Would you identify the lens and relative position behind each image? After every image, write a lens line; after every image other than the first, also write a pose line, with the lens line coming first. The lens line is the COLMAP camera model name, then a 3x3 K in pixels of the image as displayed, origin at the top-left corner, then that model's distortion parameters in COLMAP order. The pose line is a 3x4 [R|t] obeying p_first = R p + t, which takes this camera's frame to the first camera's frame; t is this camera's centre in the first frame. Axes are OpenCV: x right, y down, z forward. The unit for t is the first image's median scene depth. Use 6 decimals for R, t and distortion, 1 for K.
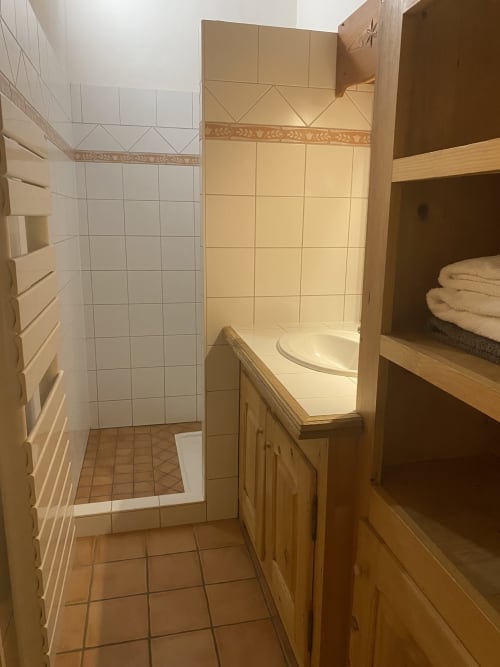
lens RADIAL K [[511.8, 0, 250.0], [0, 511.8, 333.5], [0, 0, 1]] dist [-0.004245, -0.005252]
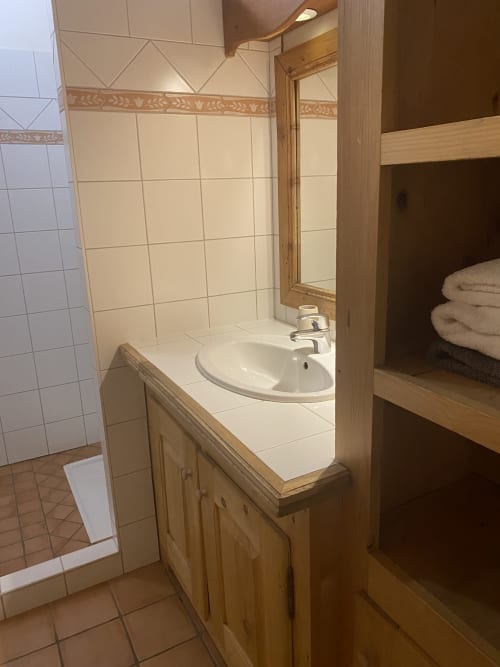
lens RADIAL K [[511.8, 0, 250.0], [0, 511.8, 333.5], [0, 0, 1]] dist [-0.004245, -0.005252]
pose [[0.961301, -0.118411, 0.248754, -0.056476], [0.106424, 0.992439, 0.061147, -0.063721], [-0.254113, -0.032307, 0.966635, 0.175510]]
